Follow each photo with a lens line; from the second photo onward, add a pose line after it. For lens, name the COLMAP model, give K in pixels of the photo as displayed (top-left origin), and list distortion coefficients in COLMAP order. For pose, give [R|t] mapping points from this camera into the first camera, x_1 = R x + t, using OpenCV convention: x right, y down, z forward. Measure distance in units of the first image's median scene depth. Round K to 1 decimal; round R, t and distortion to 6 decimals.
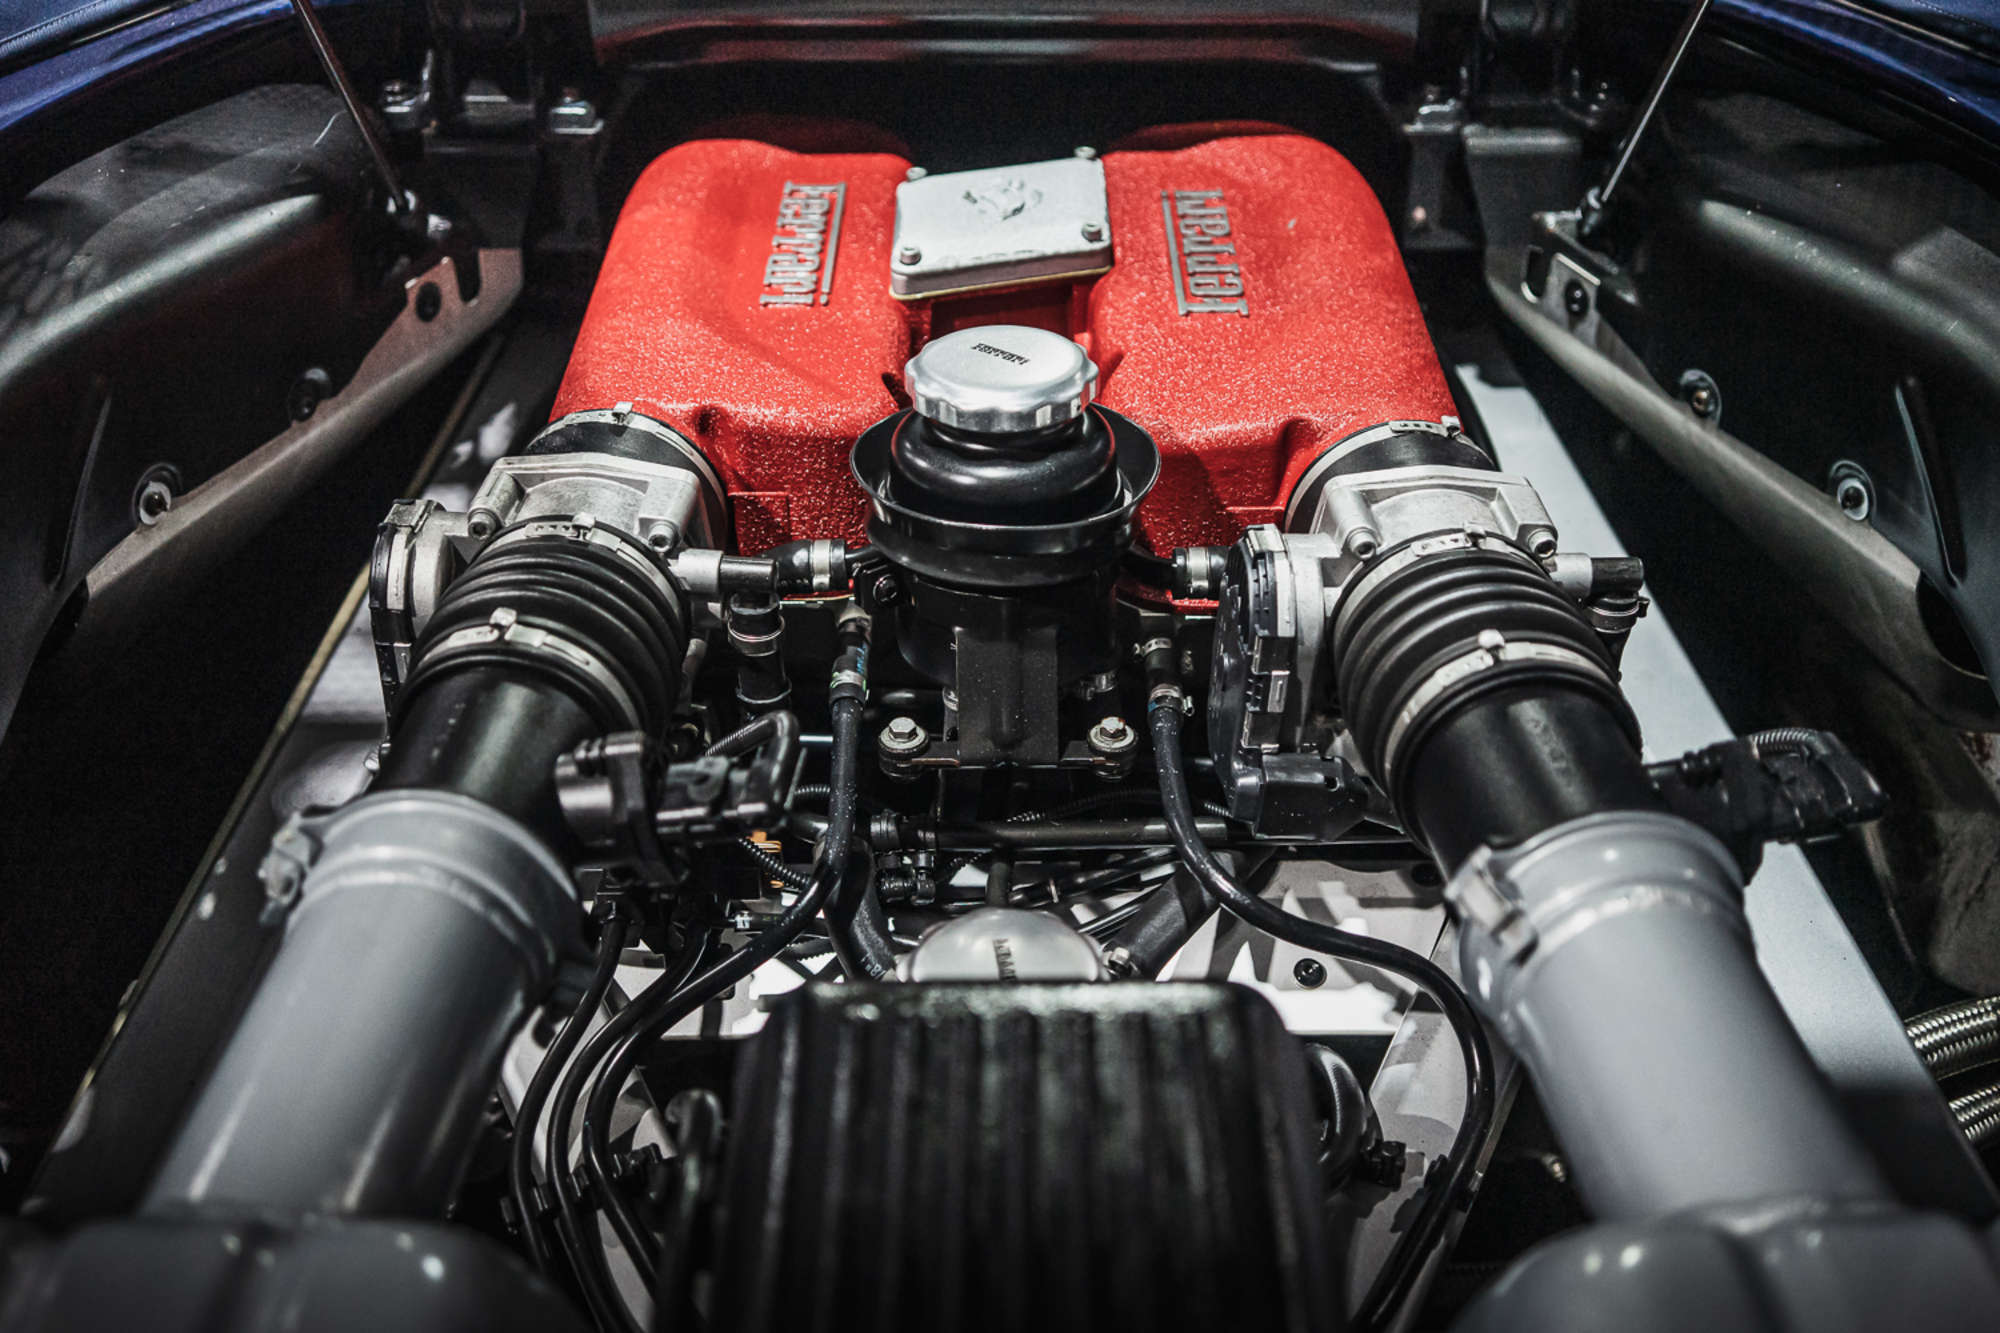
lens RADIAL K [[2161.7, 0, 1015.0], [0, 2161.7, 694.7], [0, 0, 1]] dist [0.071222, -0.281998]
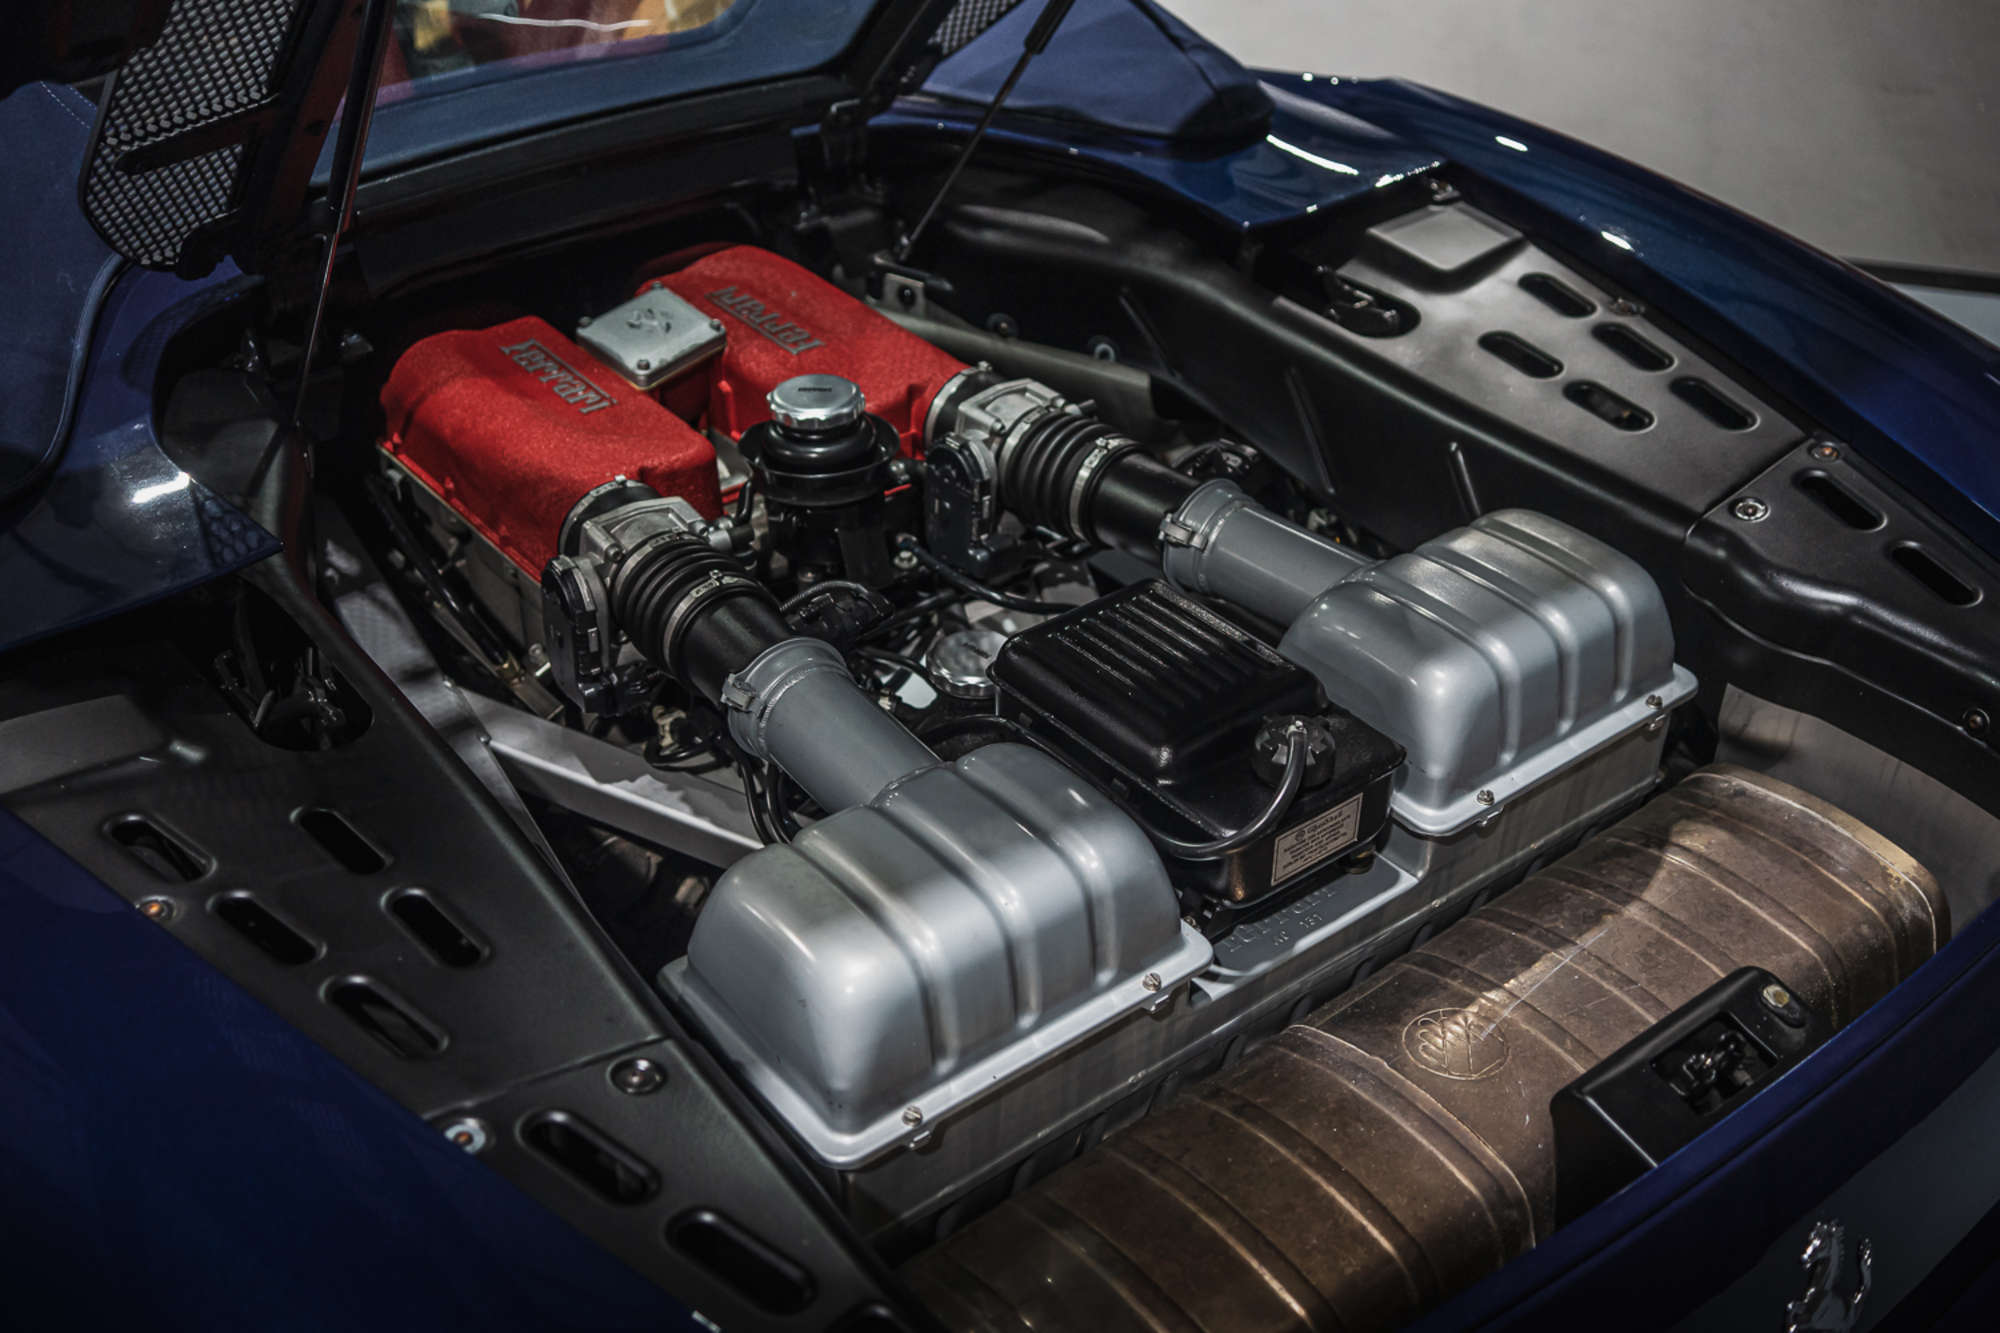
lens RADIAL K [[2121.1, 0, 1000.6], [0, 2121.1, 693.9], [0, 0, 1]] dist [0.083617, -0.263996]
pose [[0.786277, -0.346588, 0.511512, -0.883555], [0.342242, 0.933560, 0.106476, -0.042361], [-0.514431, 0.091341, 0.852653, -0.660798]]
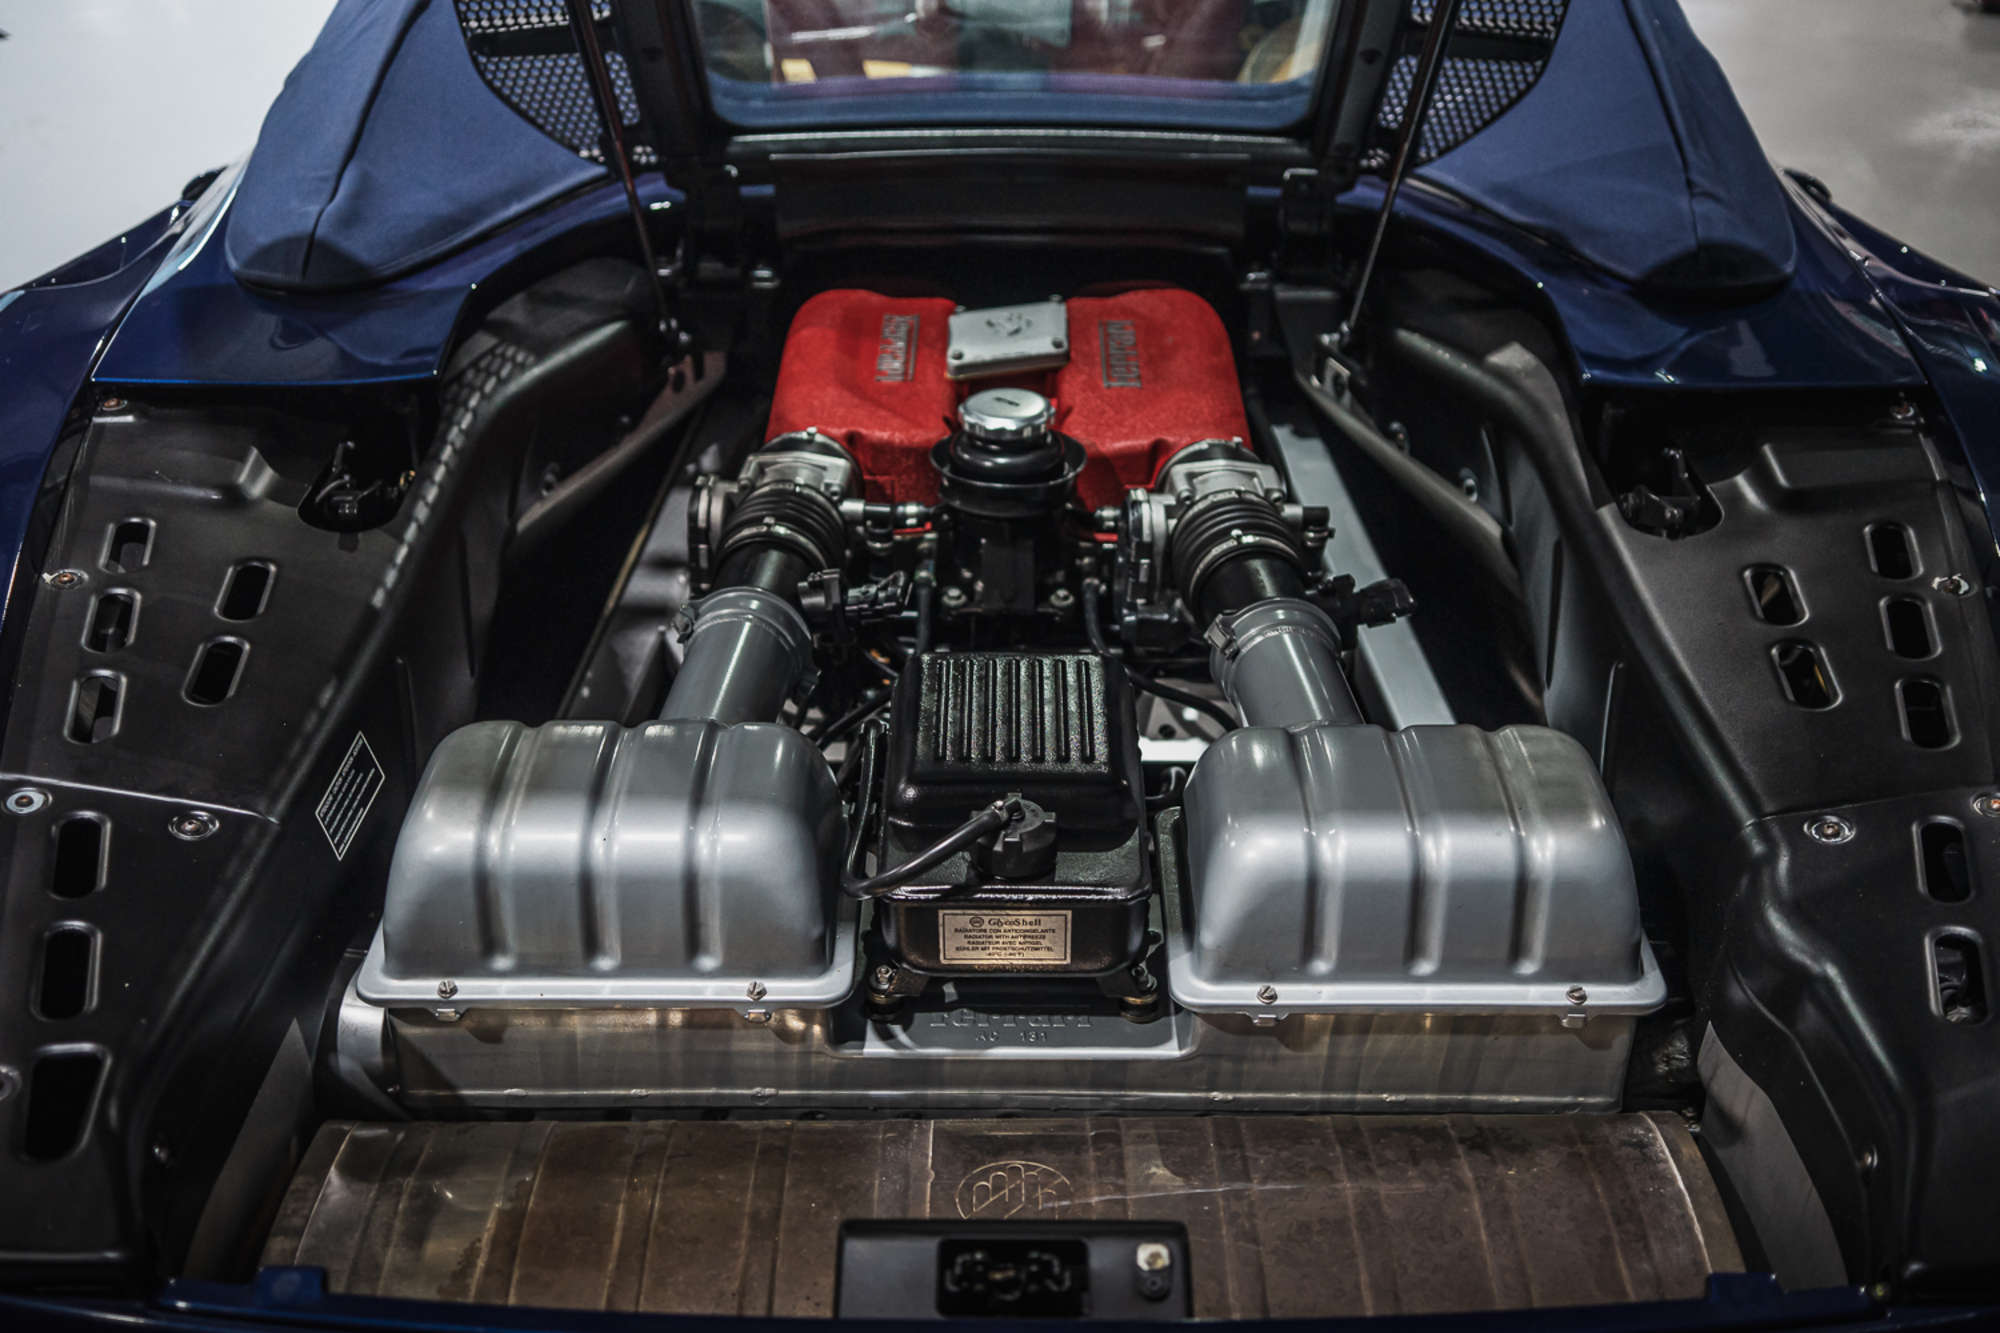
lens RADIAL K [[2161.7, 0, 1015.0], [0, 2161.7, 694.7], [0, 0, 1]] dist [0.071222, -0.281998]
pose [[0.999971, 0.006988, -0.002944, 0.008479], [-0.007138, 0.998491, -0.054448, 0.201817], [0.002559, 0.054468, 0.998512, -0.894235]]
